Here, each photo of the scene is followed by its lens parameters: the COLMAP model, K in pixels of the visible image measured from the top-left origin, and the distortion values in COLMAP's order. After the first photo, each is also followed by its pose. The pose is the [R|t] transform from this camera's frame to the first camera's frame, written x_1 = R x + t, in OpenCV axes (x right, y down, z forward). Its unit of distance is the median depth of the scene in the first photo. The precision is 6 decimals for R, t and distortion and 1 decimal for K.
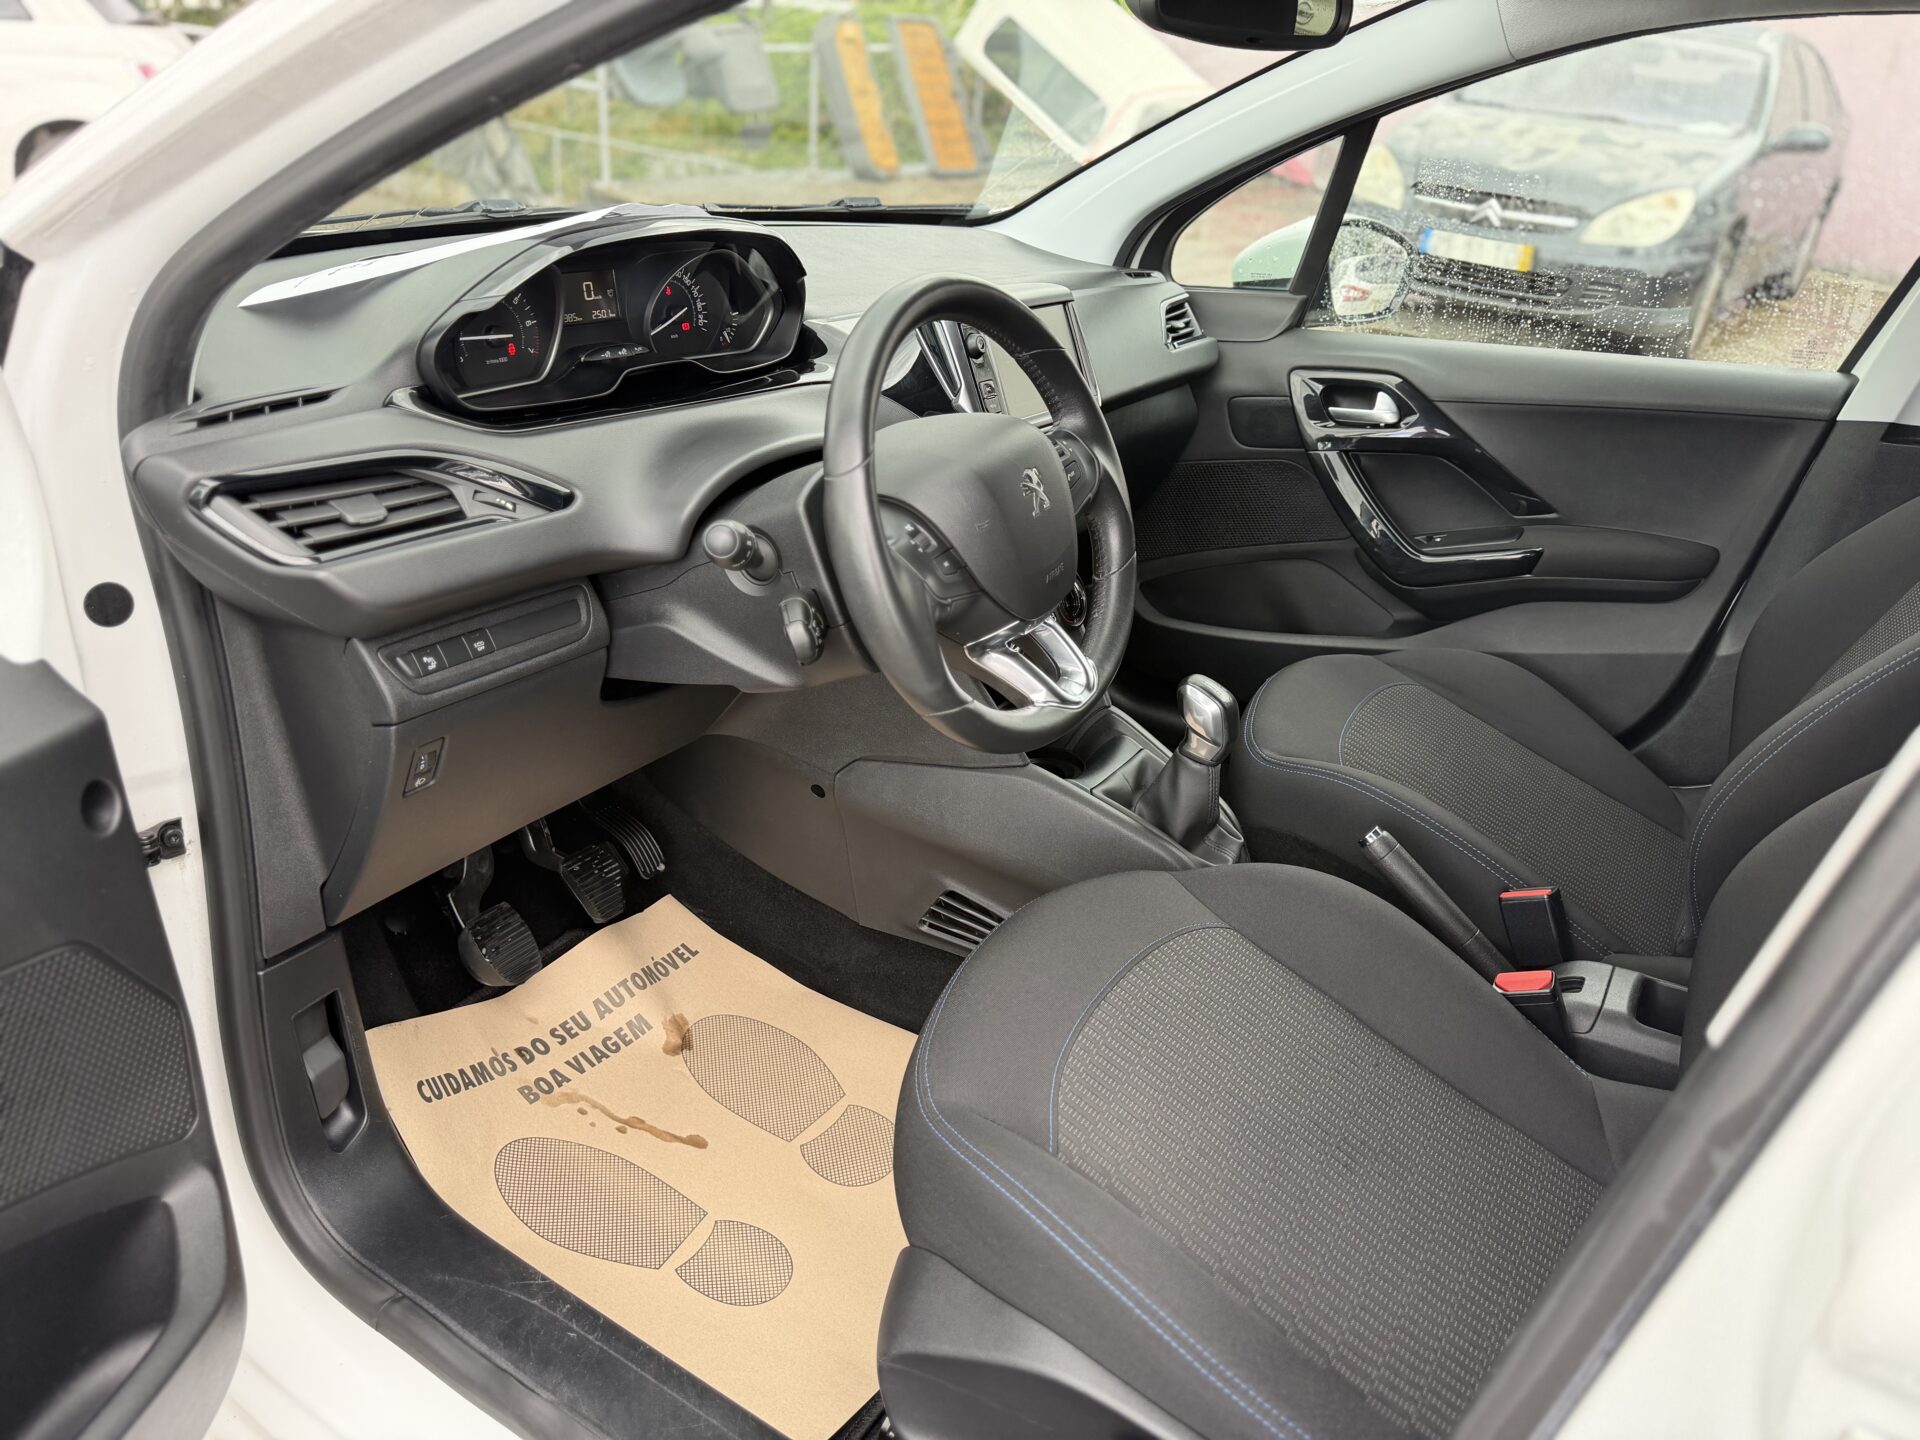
lens RADIAL K [[1328.8, 0, 962.6], [0, 1328.8, 720.1], [0, 0, 1]] dist [0.003458, -0.014269]
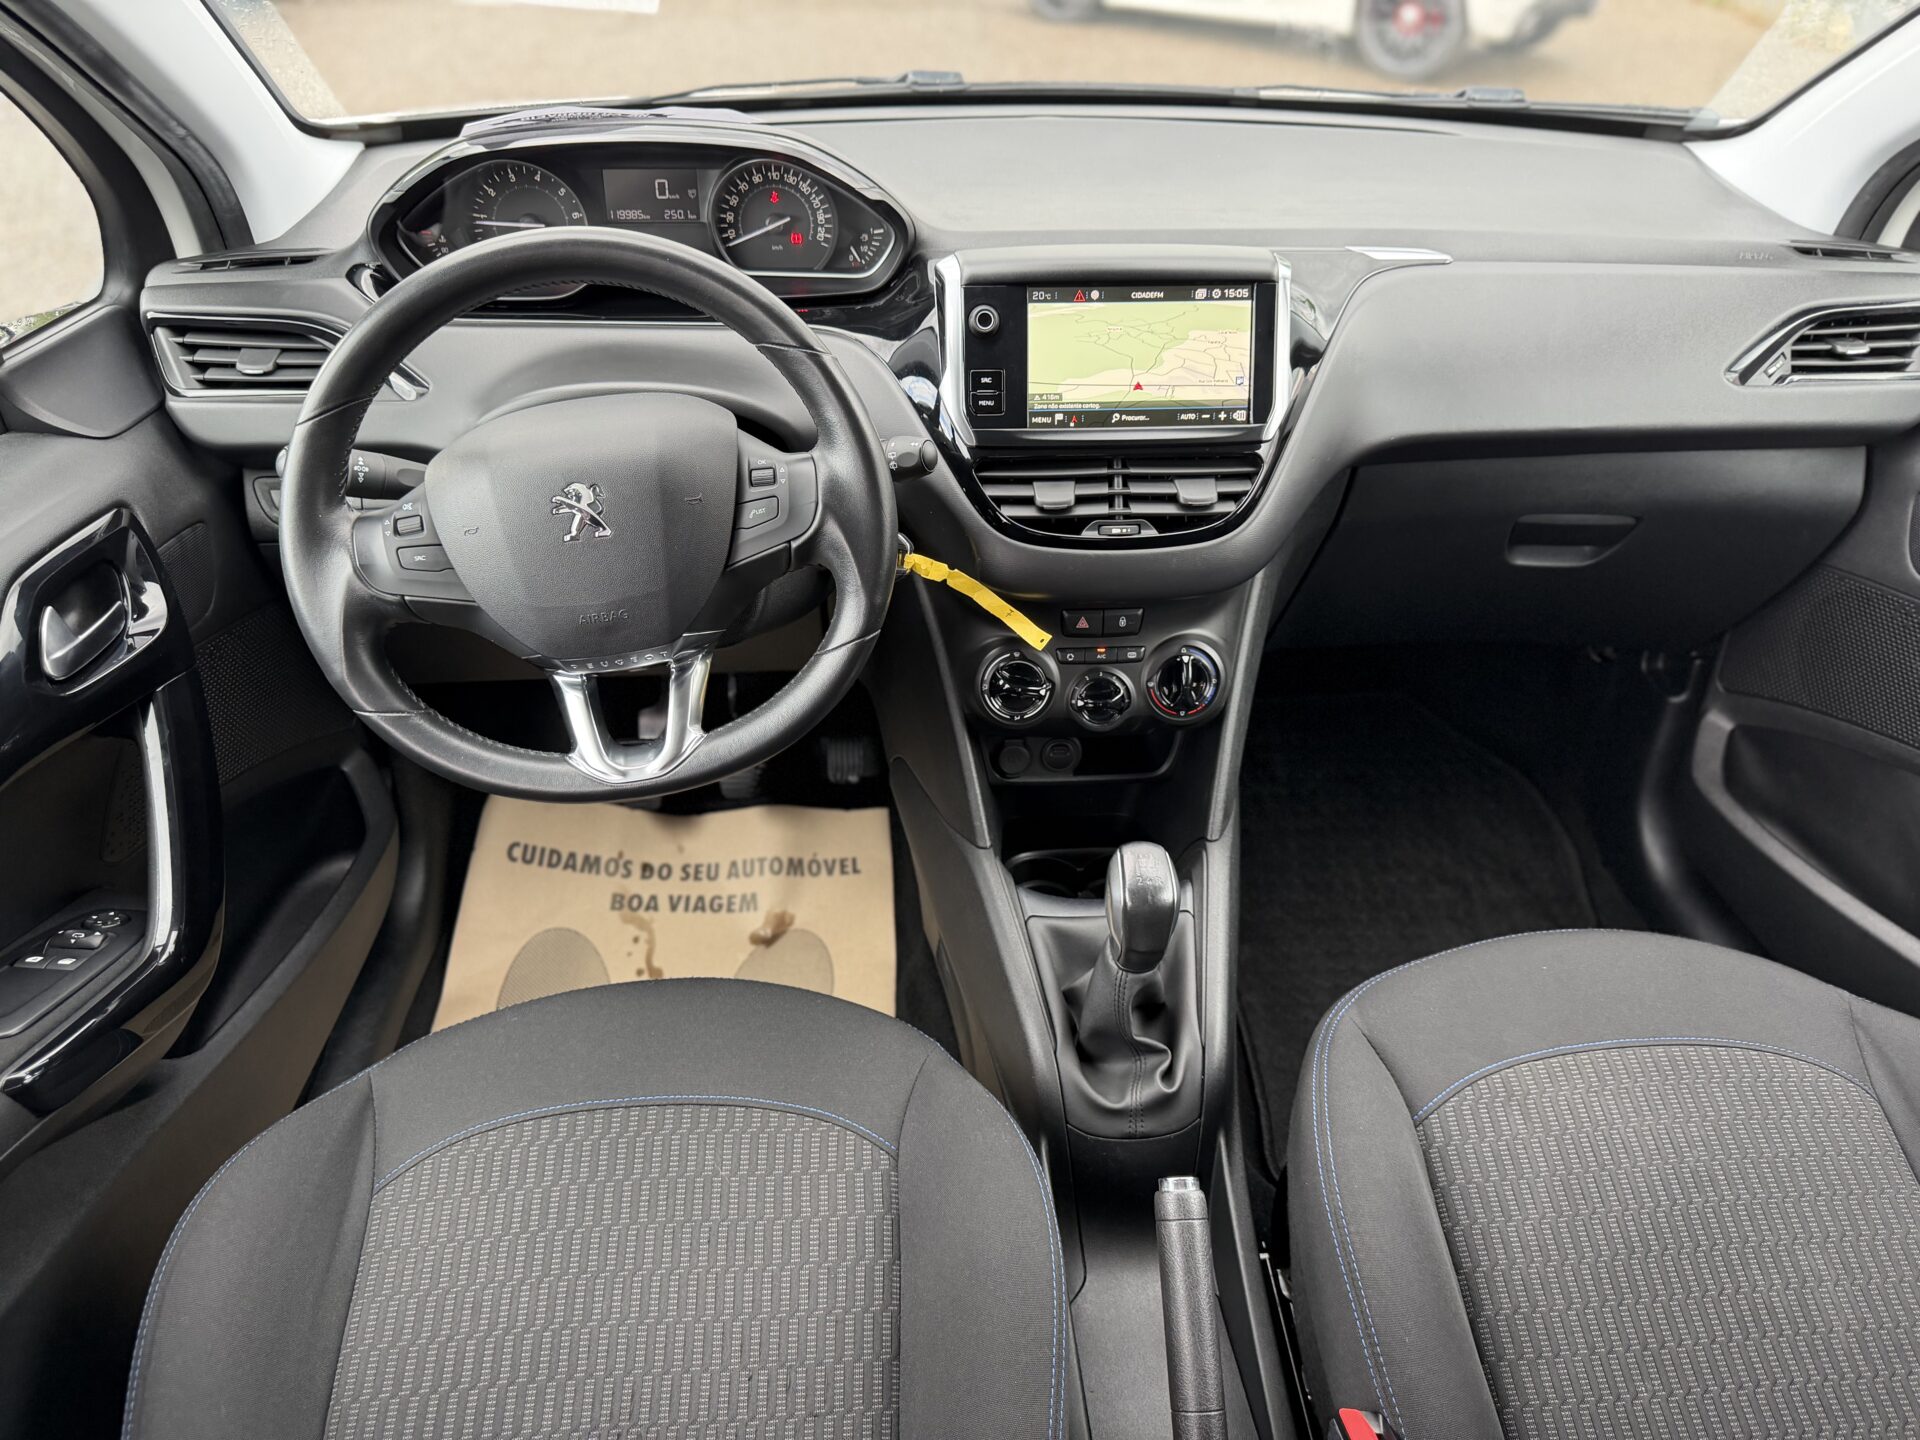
lens RADIAL K [[1328.8, 0, 968.5], [0, 1328.8, 734.0], [0, 0, 1]] dist [0.003458, -0.014269]
pose [[0.602837, 0.407257, -0.686097, 0.419945], [-0.318434, 0.911270, 0.261125, -0.175518], [0.731564, 0.061061, 0.679032, 0.326013]]
